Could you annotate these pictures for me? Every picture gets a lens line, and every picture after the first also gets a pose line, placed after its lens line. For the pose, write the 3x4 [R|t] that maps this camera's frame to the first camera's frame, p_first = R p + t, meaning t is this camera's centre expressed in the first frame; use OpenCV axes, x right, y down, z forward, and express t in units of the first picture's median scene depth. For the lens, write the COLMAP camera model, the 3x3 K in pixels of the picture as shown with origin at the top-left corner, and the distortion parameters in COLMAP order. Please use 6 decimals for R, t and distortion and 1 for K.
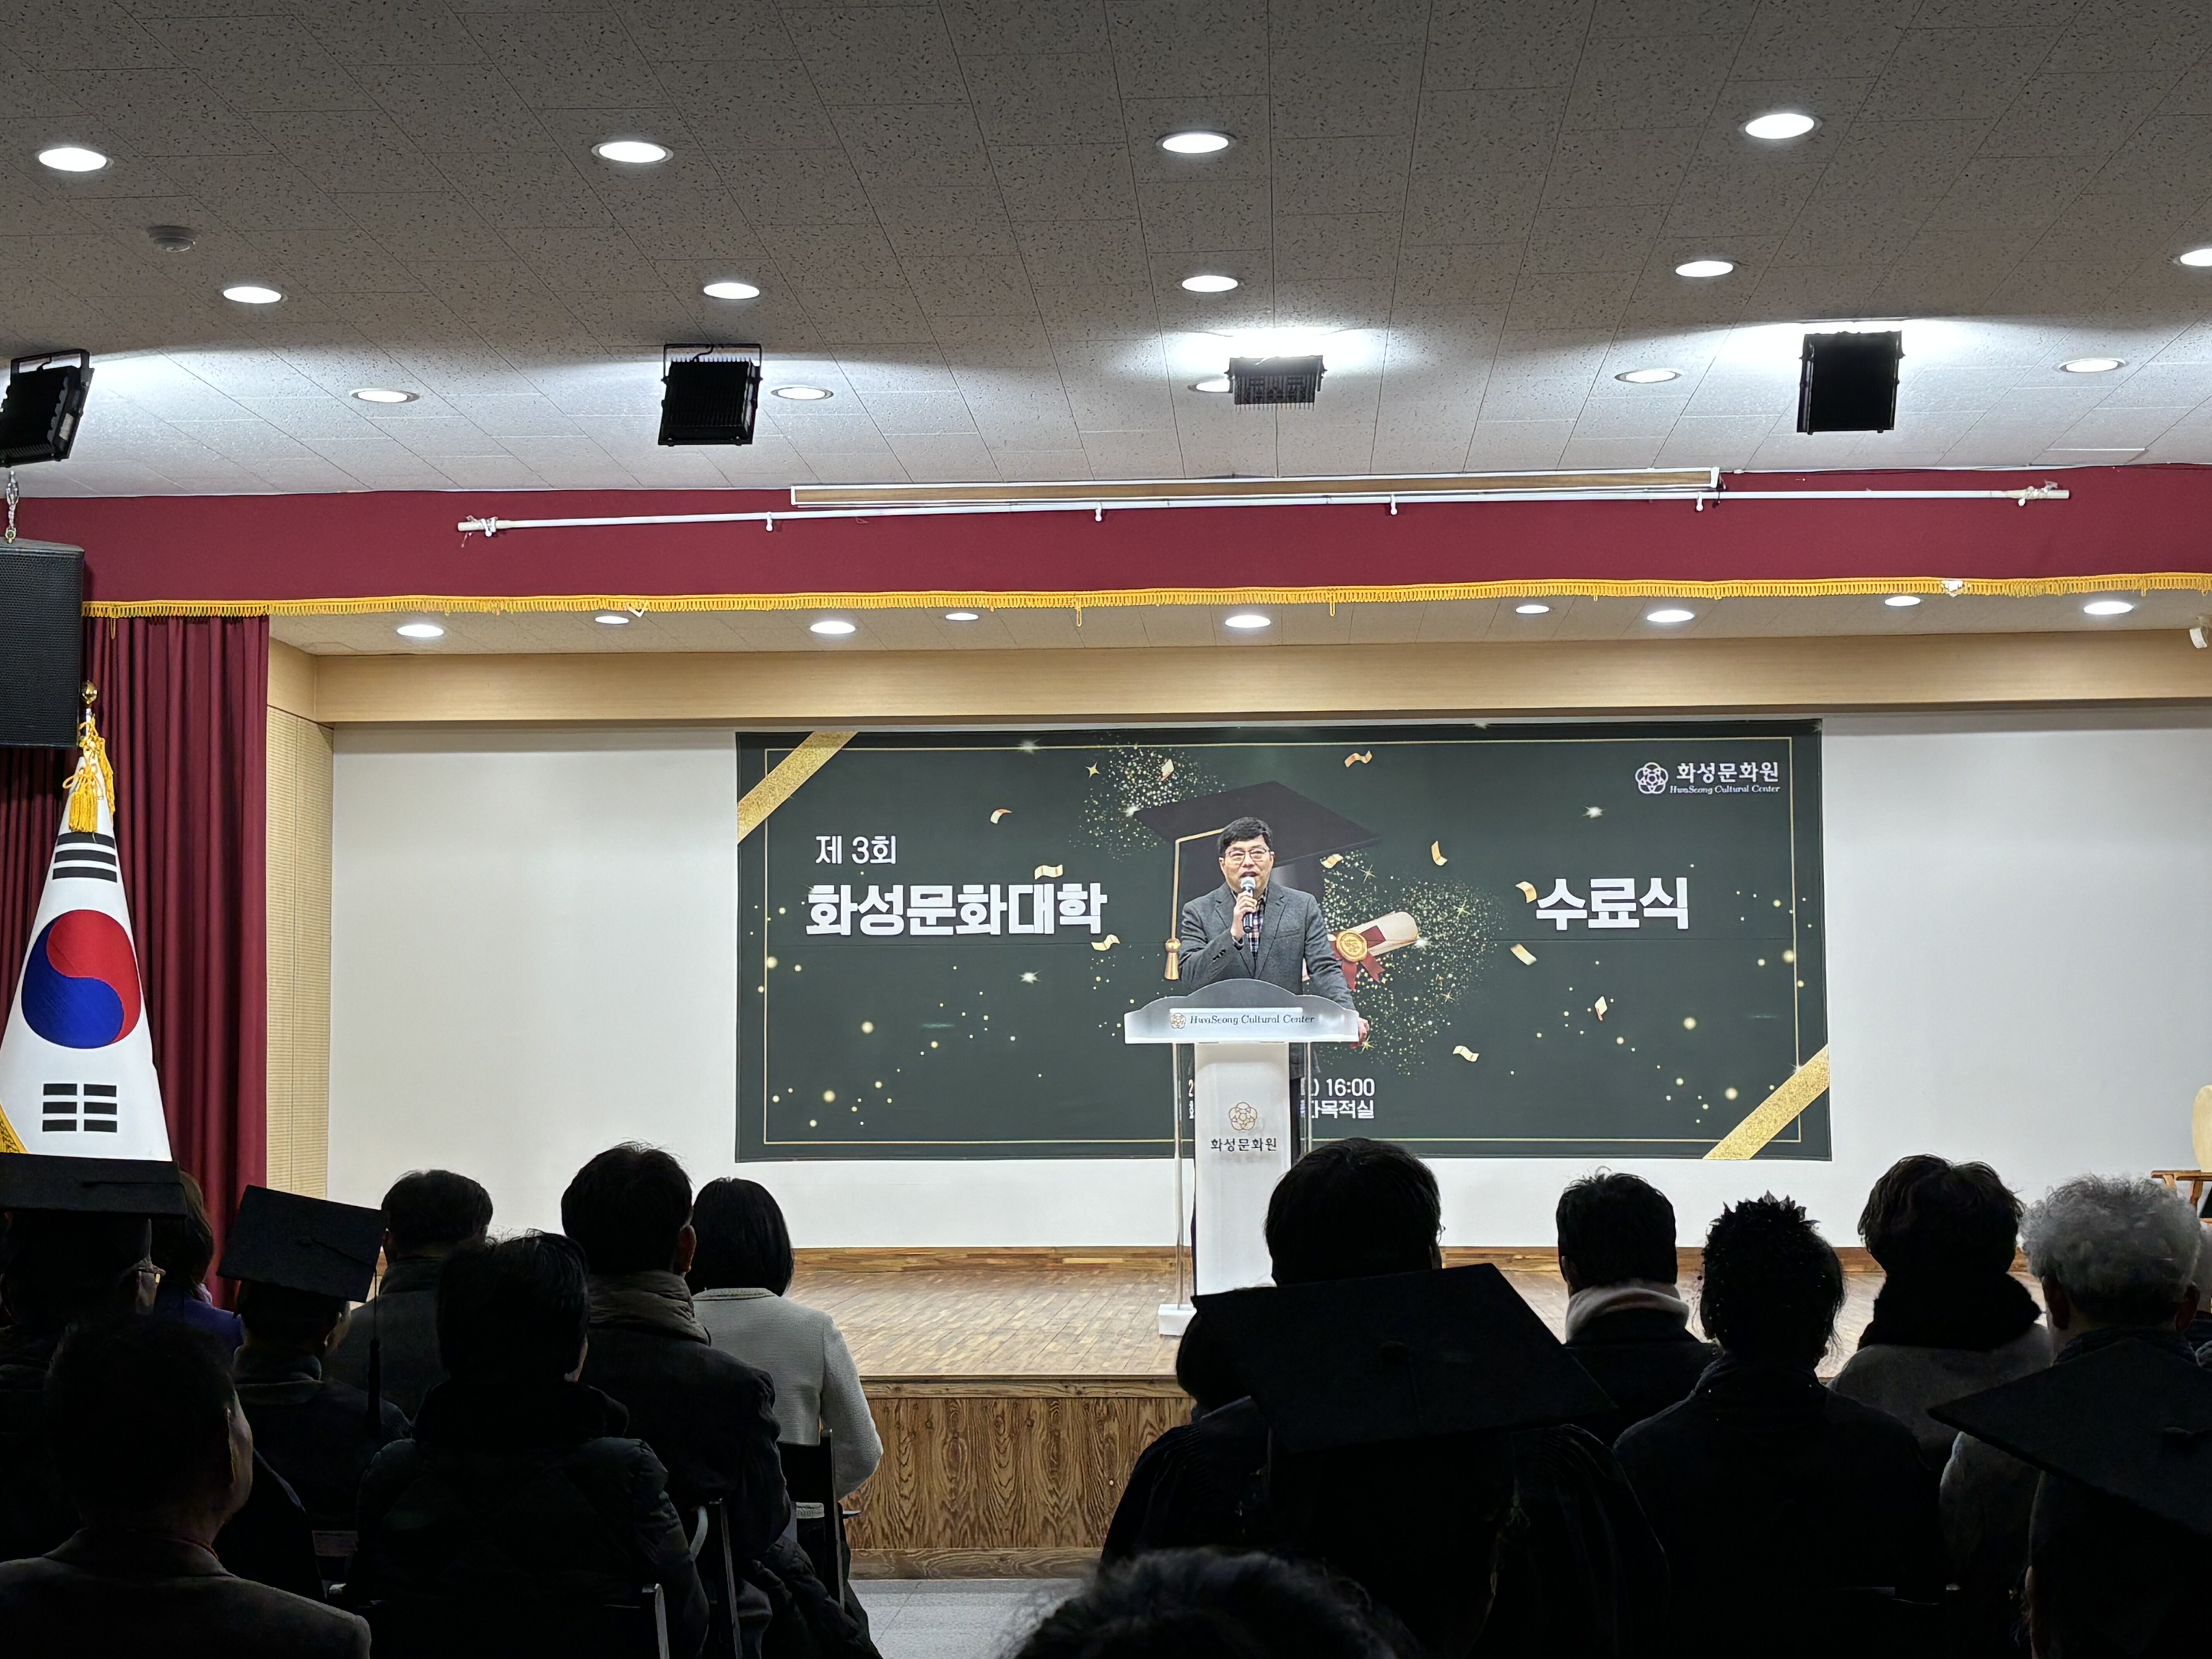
lens RADIAL K [[3278.8, 0, 1098.5], [0, 3278.8, 839.1], [0, 0, 1]] dist [0.238533, -0.898931]
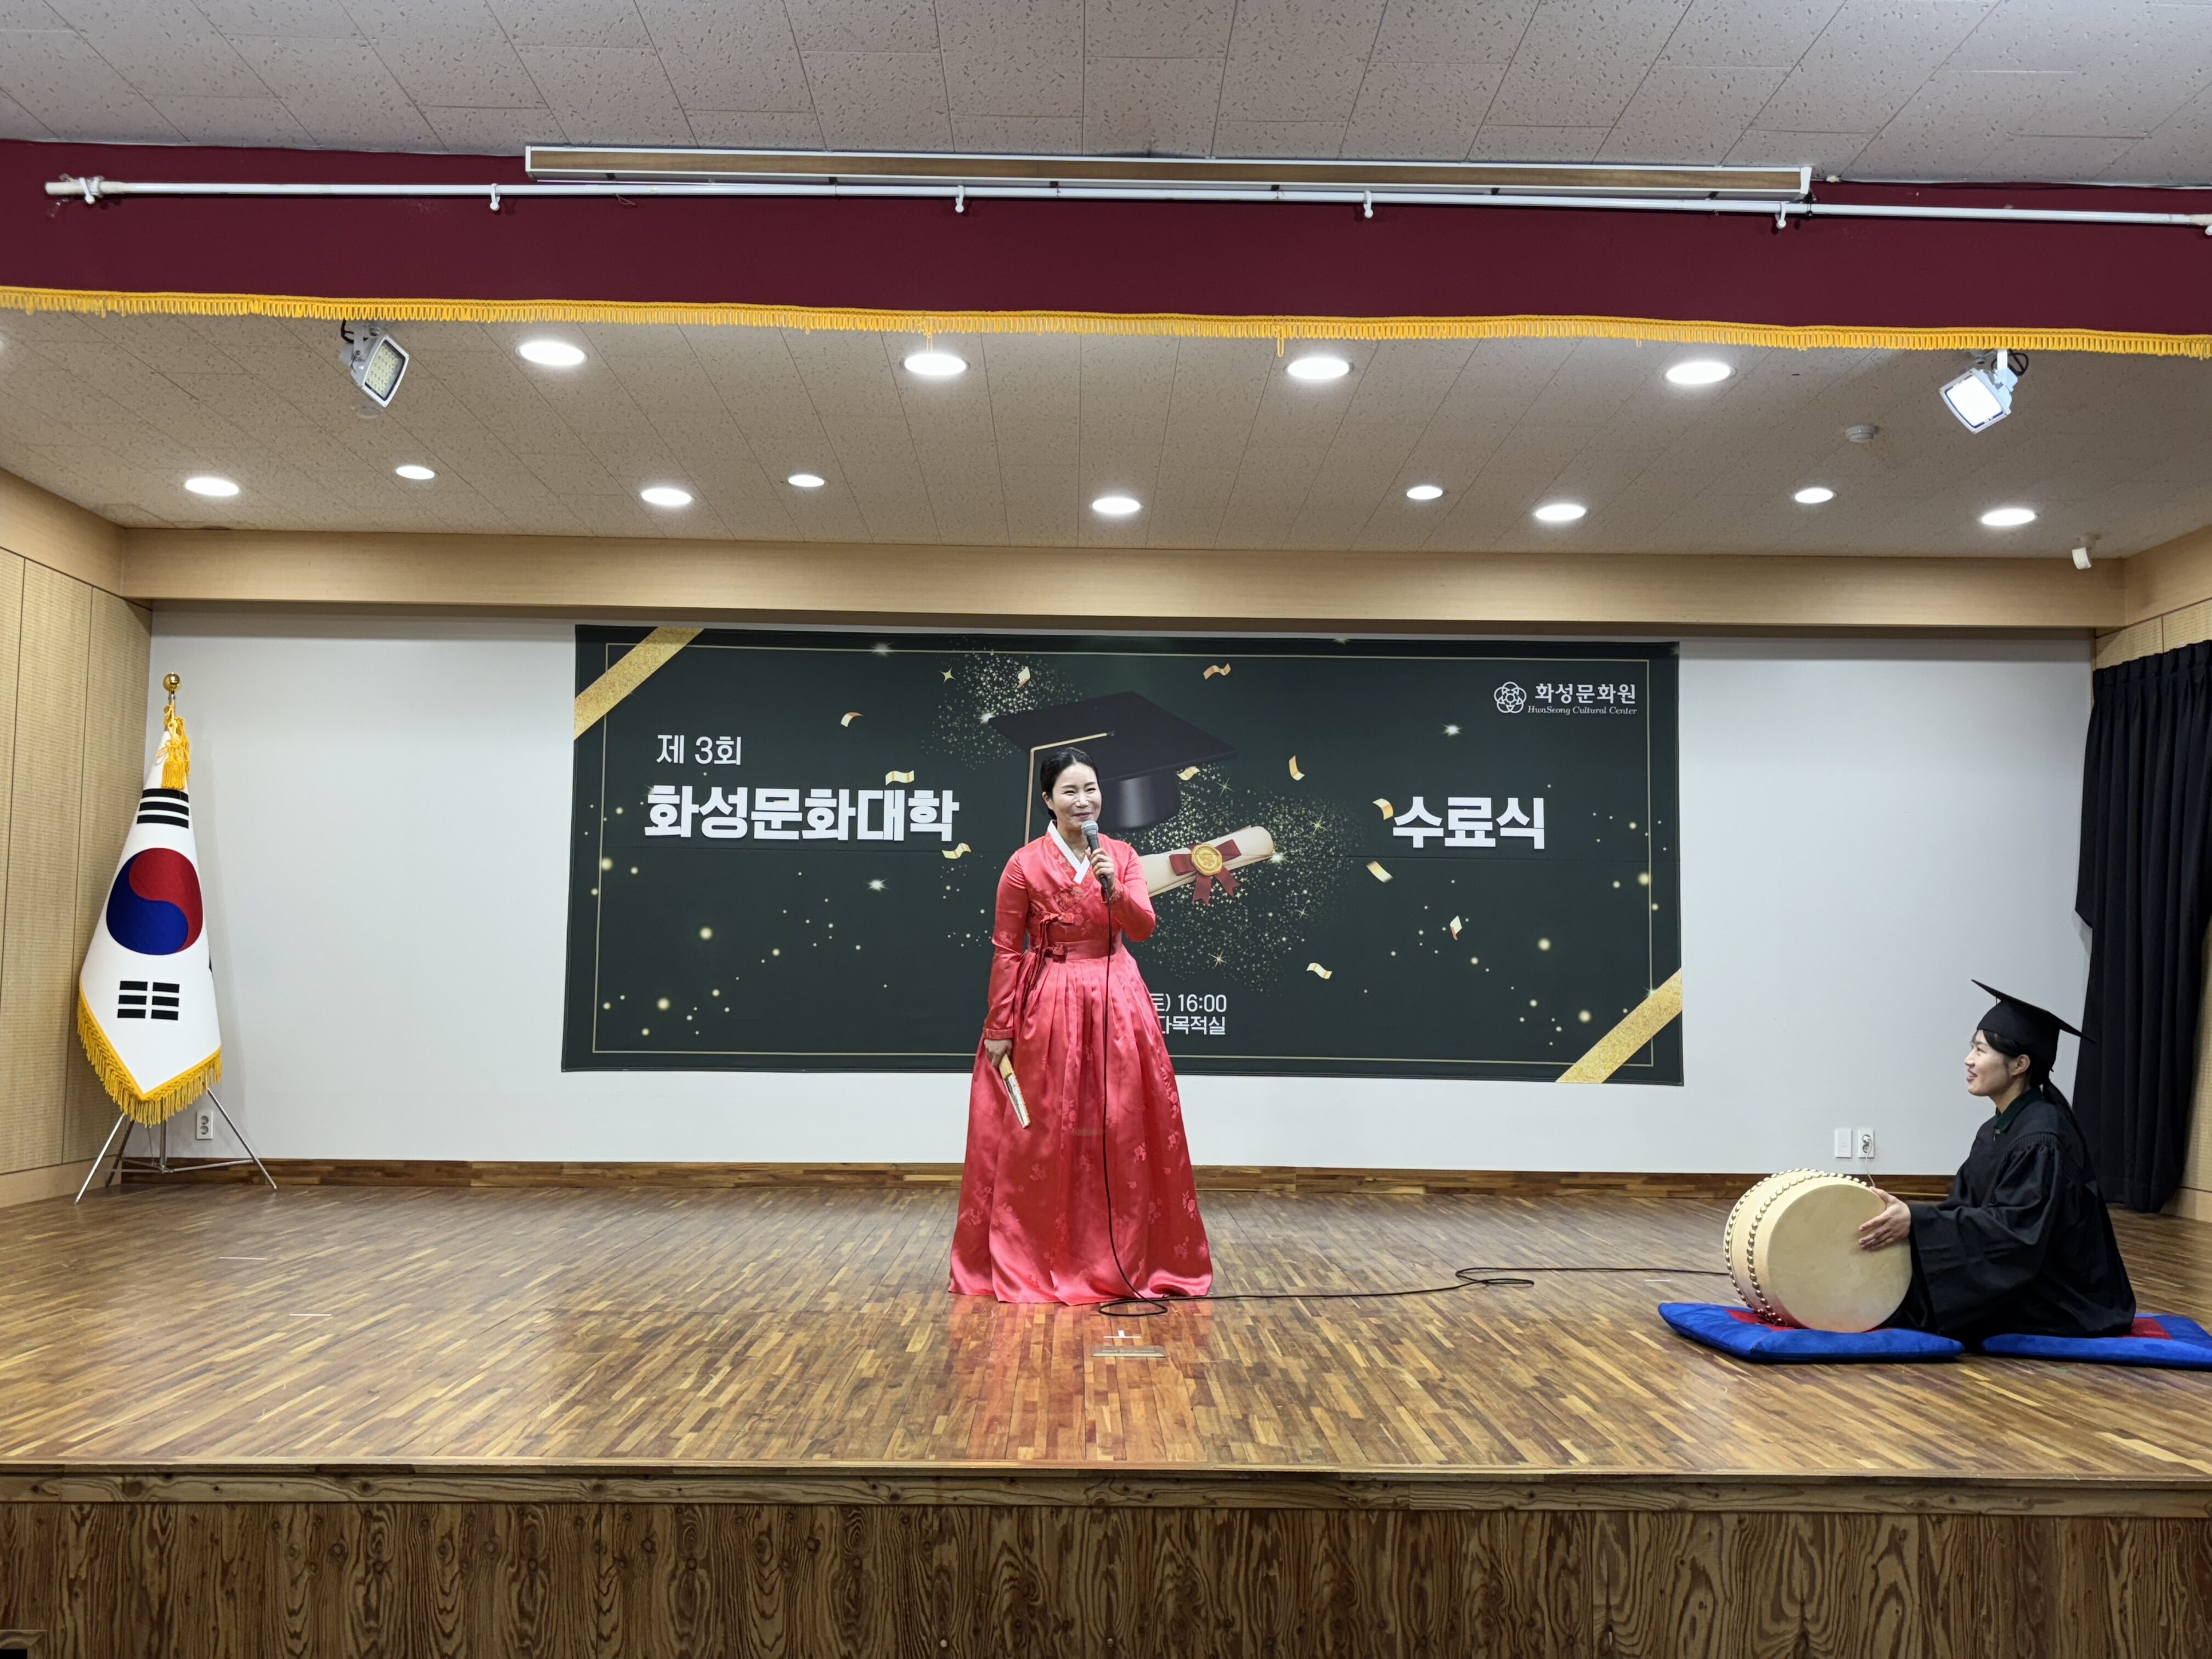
lens RADIAL K [[2037.1, 0, 1109.2], [0, 2037.1, 825.5], [0, 0, 1]] dist [0.186178, -0.589208]
pose [[0.996812, 0.024098, 0.076061, 0.001225], [-0.023422, 0.999678, -0.009772, 0.032045], [-0.076272, 0.007959, 0.997055, 0.434293]]
